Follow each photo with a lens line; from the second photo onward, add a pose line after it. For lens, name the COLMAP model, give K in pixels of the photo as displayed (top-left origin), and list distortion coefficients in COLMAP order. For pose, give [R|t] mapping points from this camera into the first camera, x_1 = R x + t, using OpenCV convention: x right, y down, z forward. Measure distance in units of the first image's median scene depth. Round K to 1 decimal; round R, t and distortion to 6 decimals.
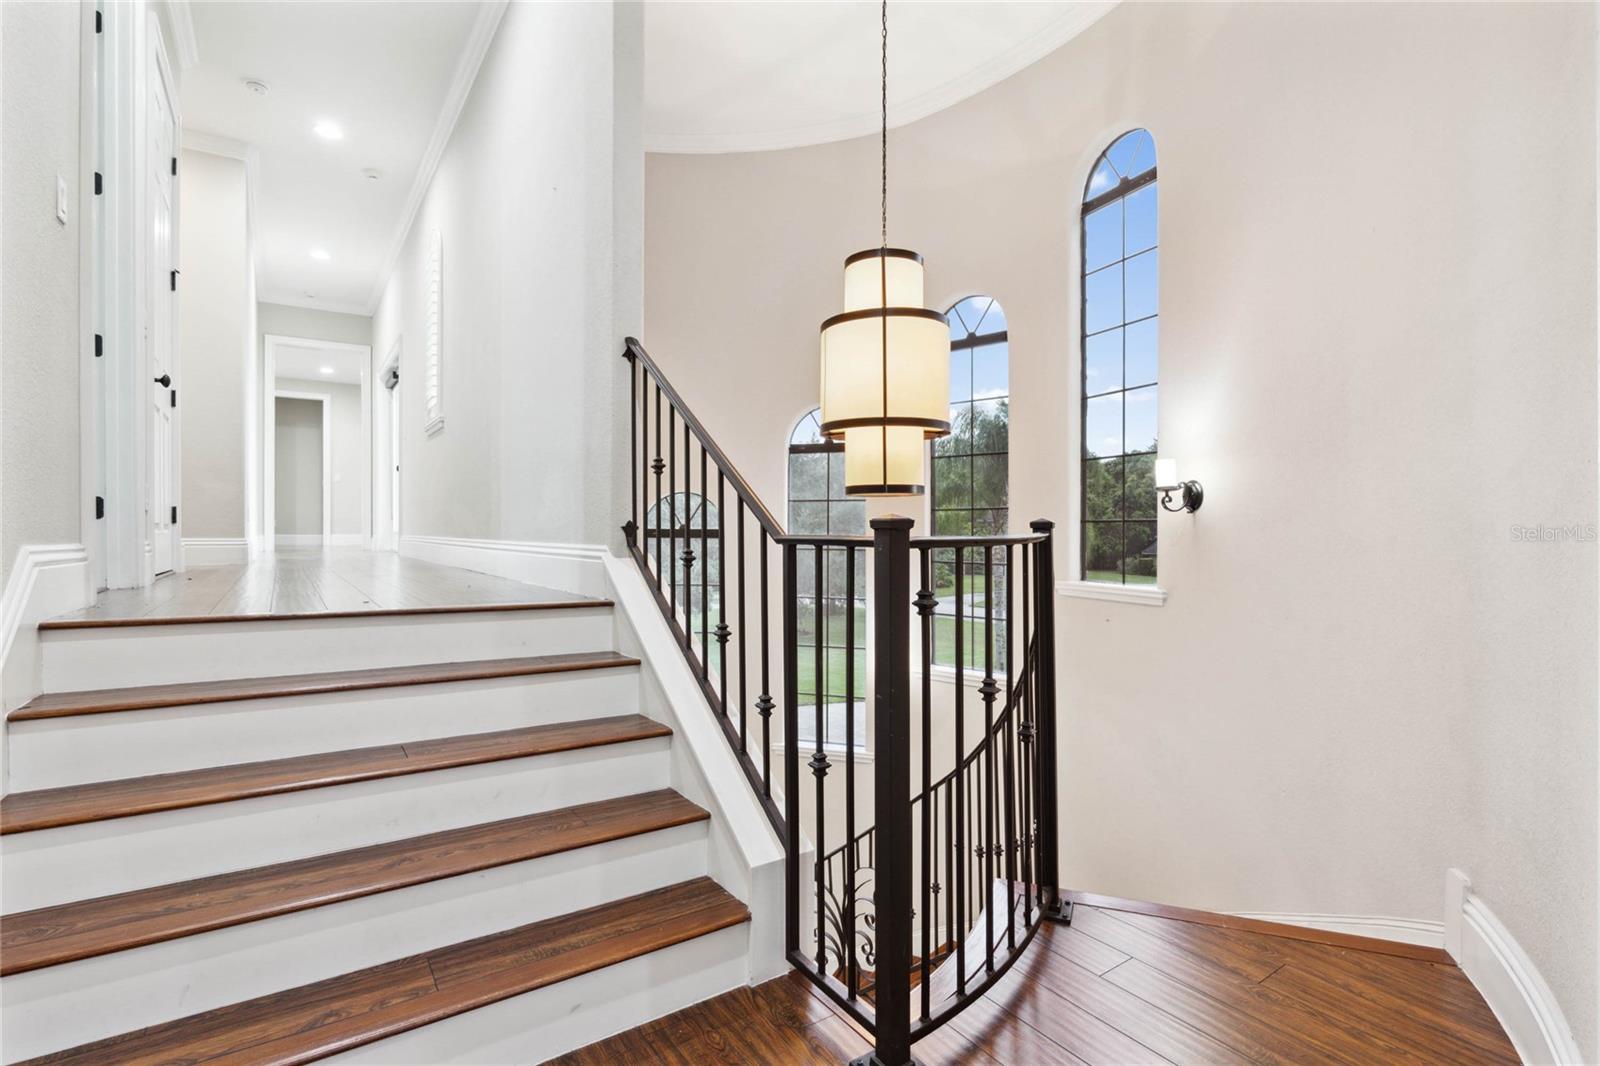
lens RADIAL K [[769.2, 0, 800.0], [0, 769.2, 533.0], [0, 0, 1]] dist [0.000309, -0.000056]
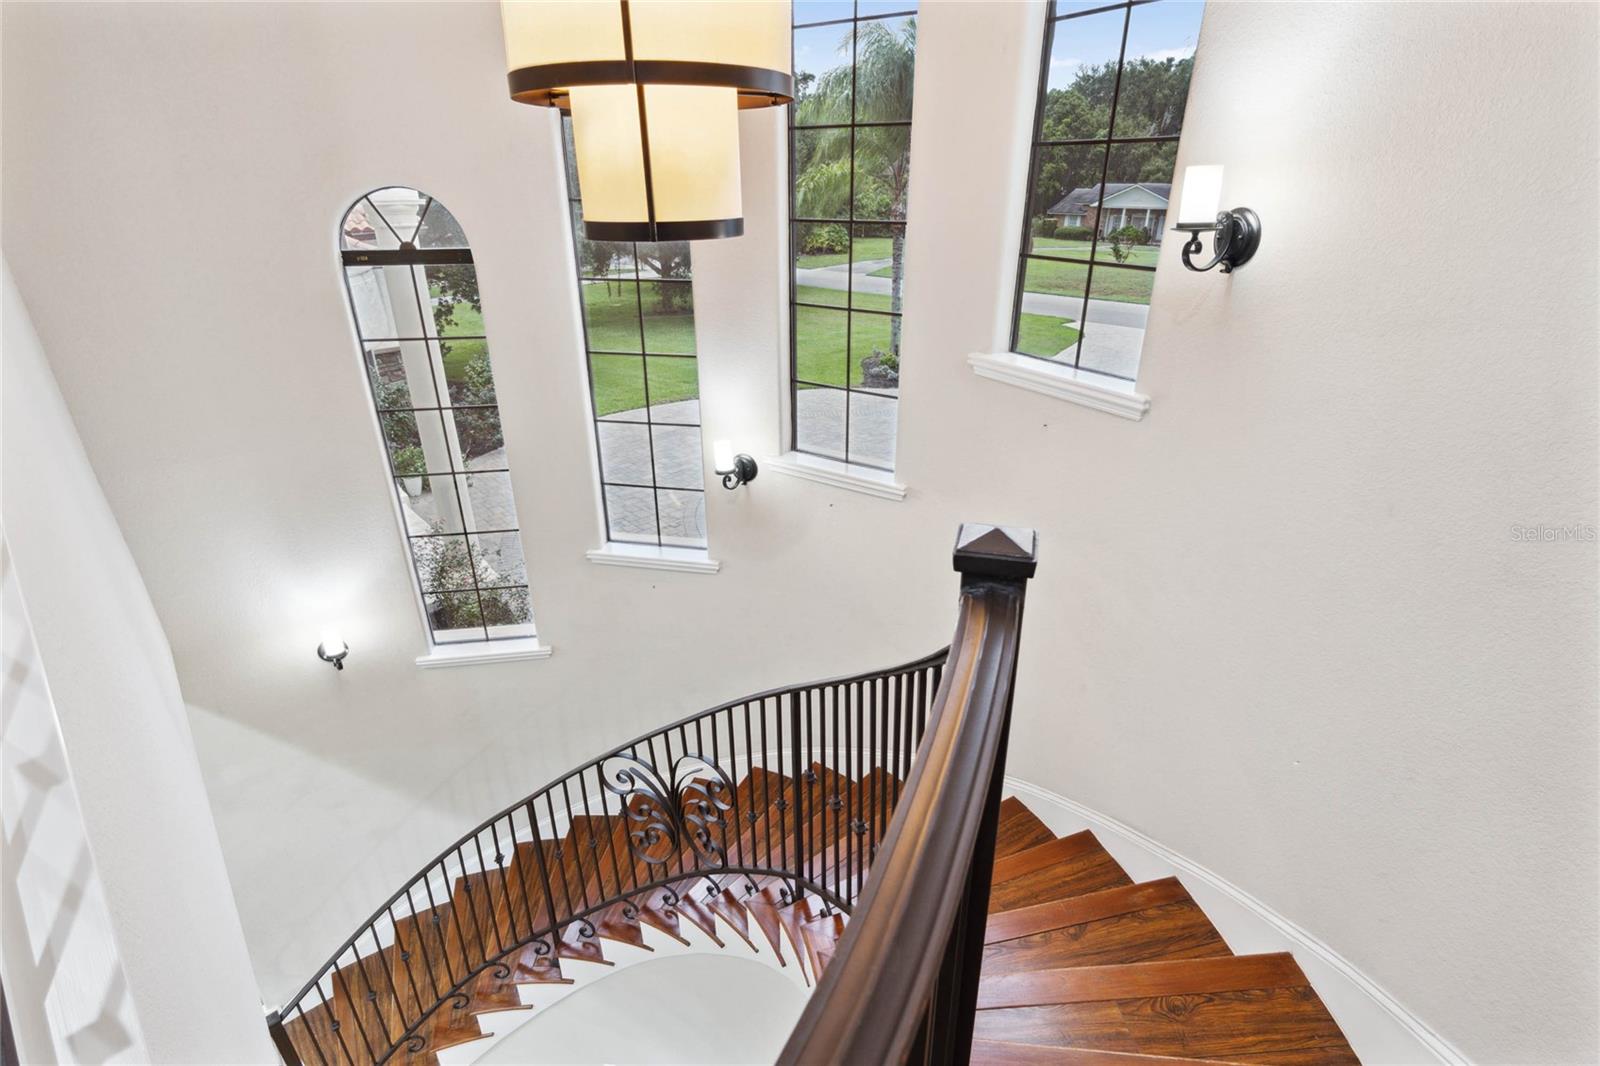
lens RADIAL K [[769.2, 0, 800.0], [0, 769.2, 533.0], [0, 0, 1]] dist [0.000309, -0.000056]
pose [[0.991157, -0.058309, 0.119194, 0.130800], [0.004360, 0.912104, 0.409936, -0.082735], [-0.132620, -0.405791, 0.904293, 0.470190]]
